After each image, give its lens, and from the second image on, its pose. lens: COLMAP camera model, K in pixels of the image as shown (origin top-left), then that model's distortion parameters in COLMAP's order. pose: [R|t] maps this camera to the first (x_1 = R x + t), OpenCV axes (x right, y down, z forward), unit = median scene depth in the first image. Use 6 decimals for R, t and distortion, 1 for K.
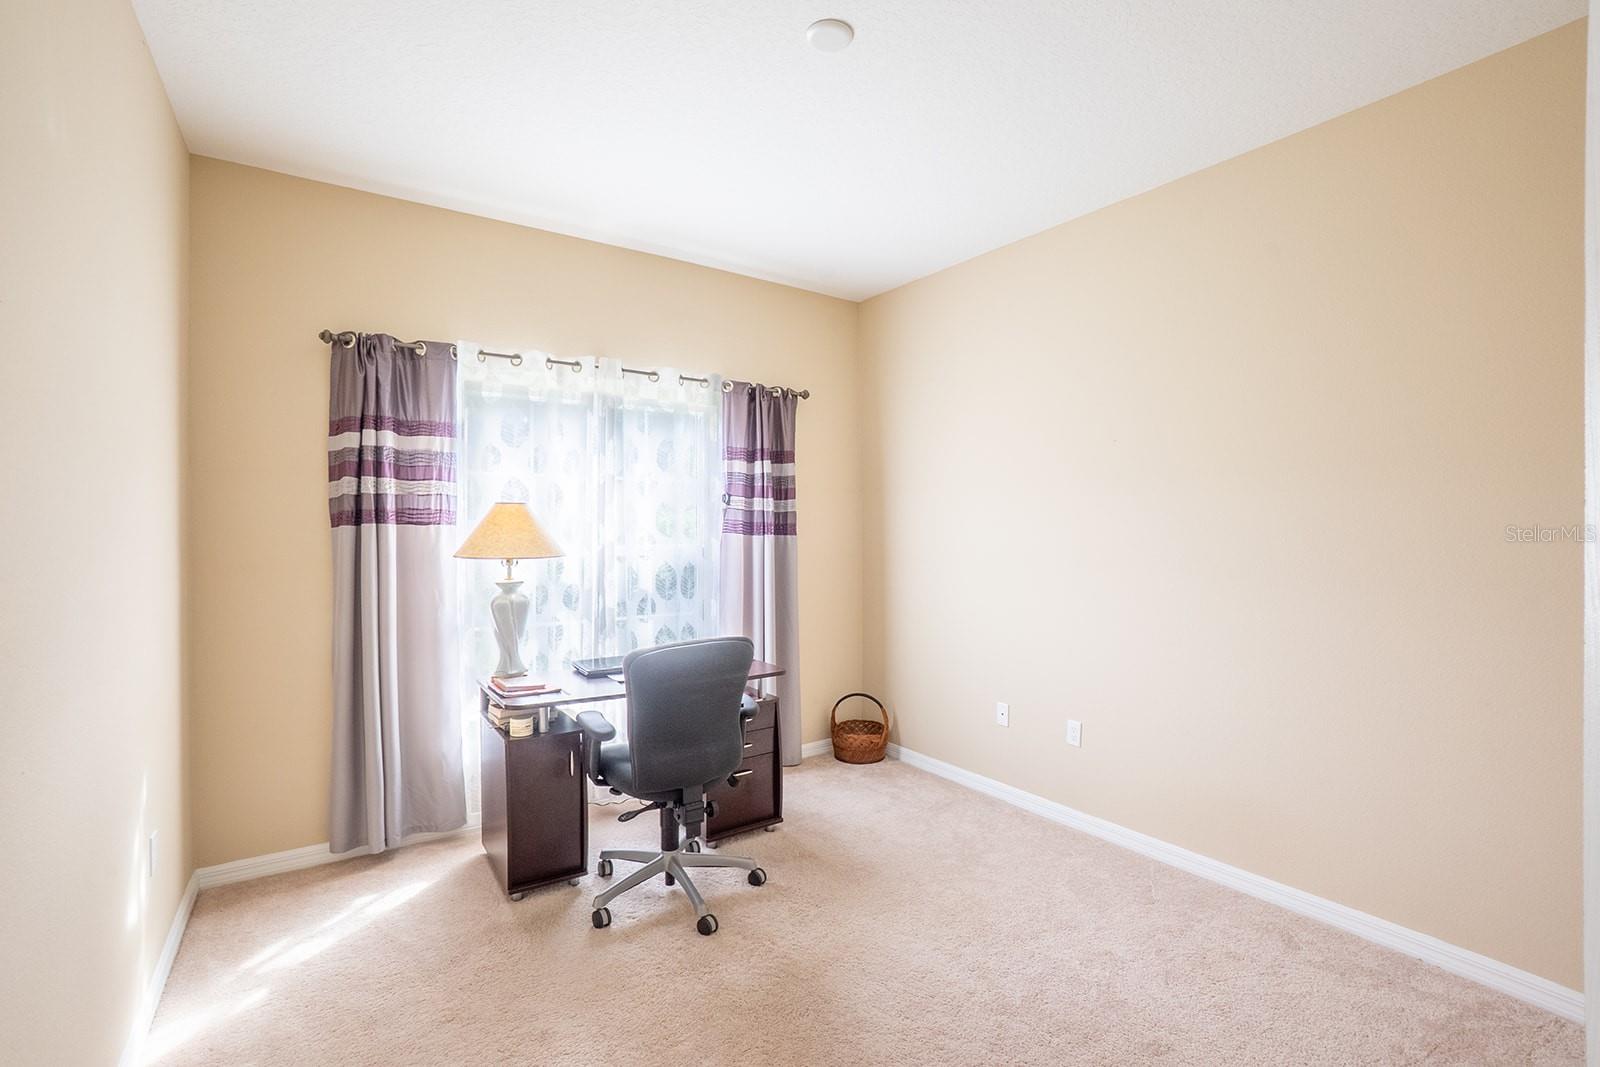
lens RADIAL K [[714.2, 0, 793.8], [0, 714.2, 530.0], [0, 0, 1]] dist [-0.058267, 0.020838]
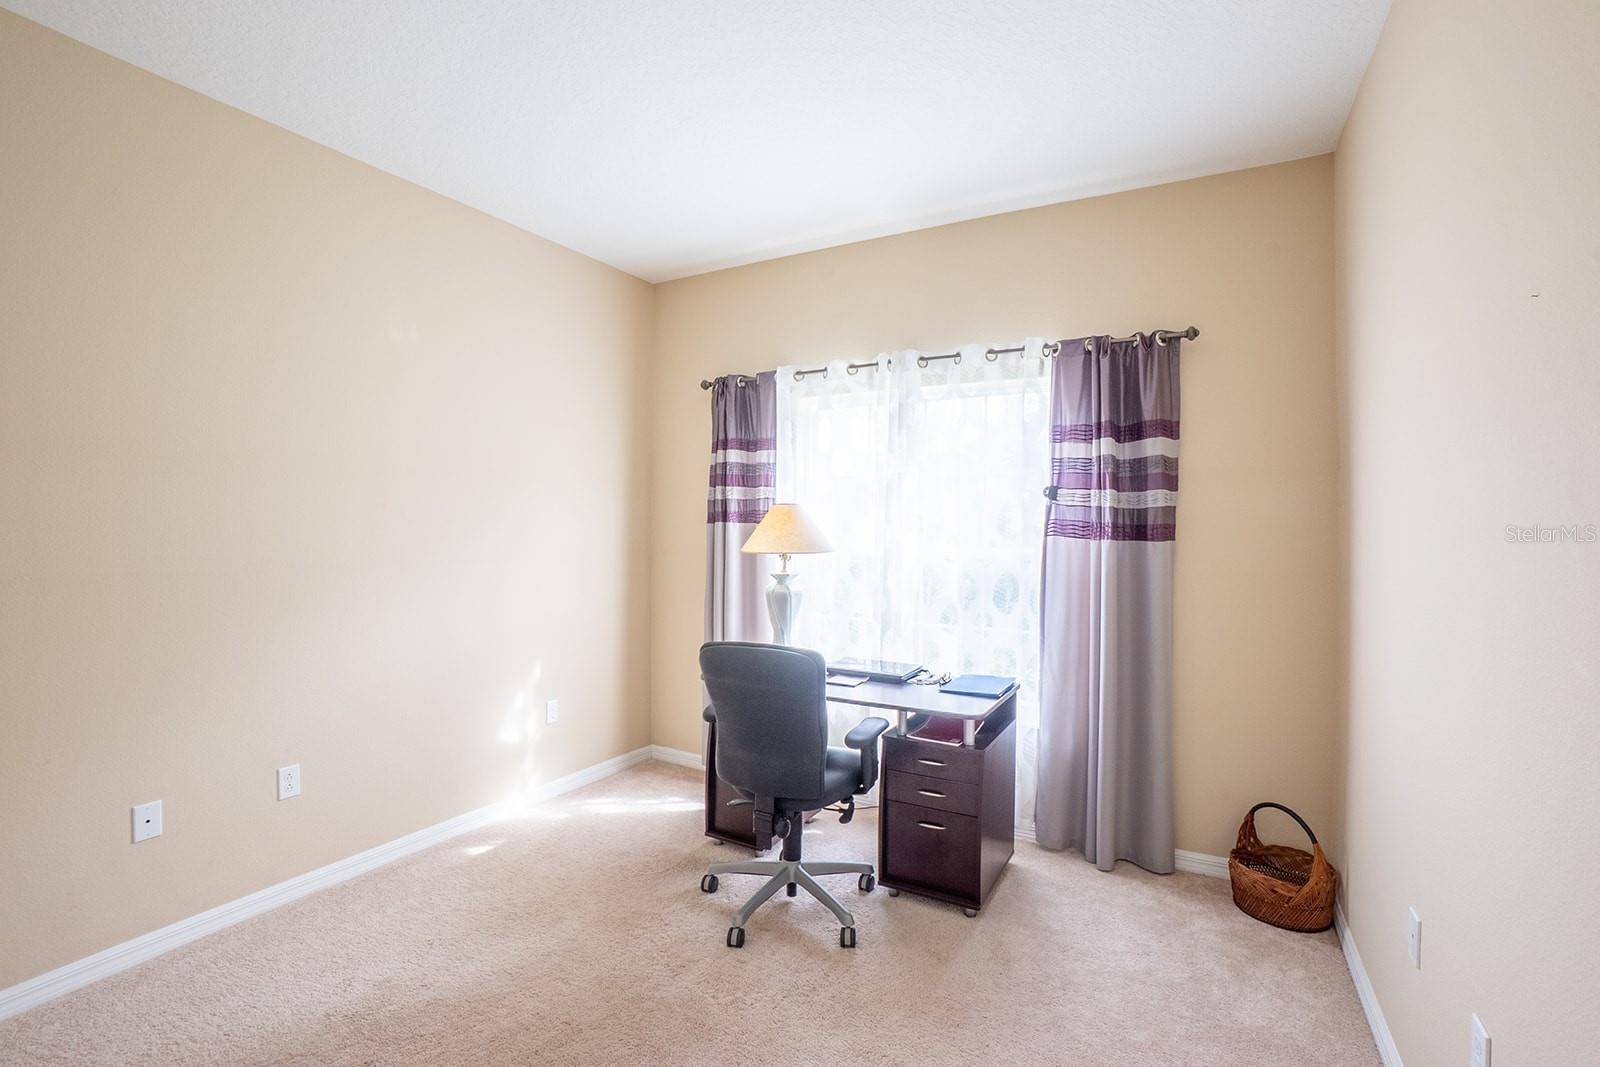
lens RADIAL K [[714.2, 0, 793.8], [0, 714.2, 530.0], [0, 0, 1]] dist [-0.058267, 0.020838]
pose [[0.435452, 0.010003, -0.900156, 0.603055], [-0.015169, 0.999878, 0.003773, -0.001575], [0.900084, 0.012012, 0.435550, 0.502714]]
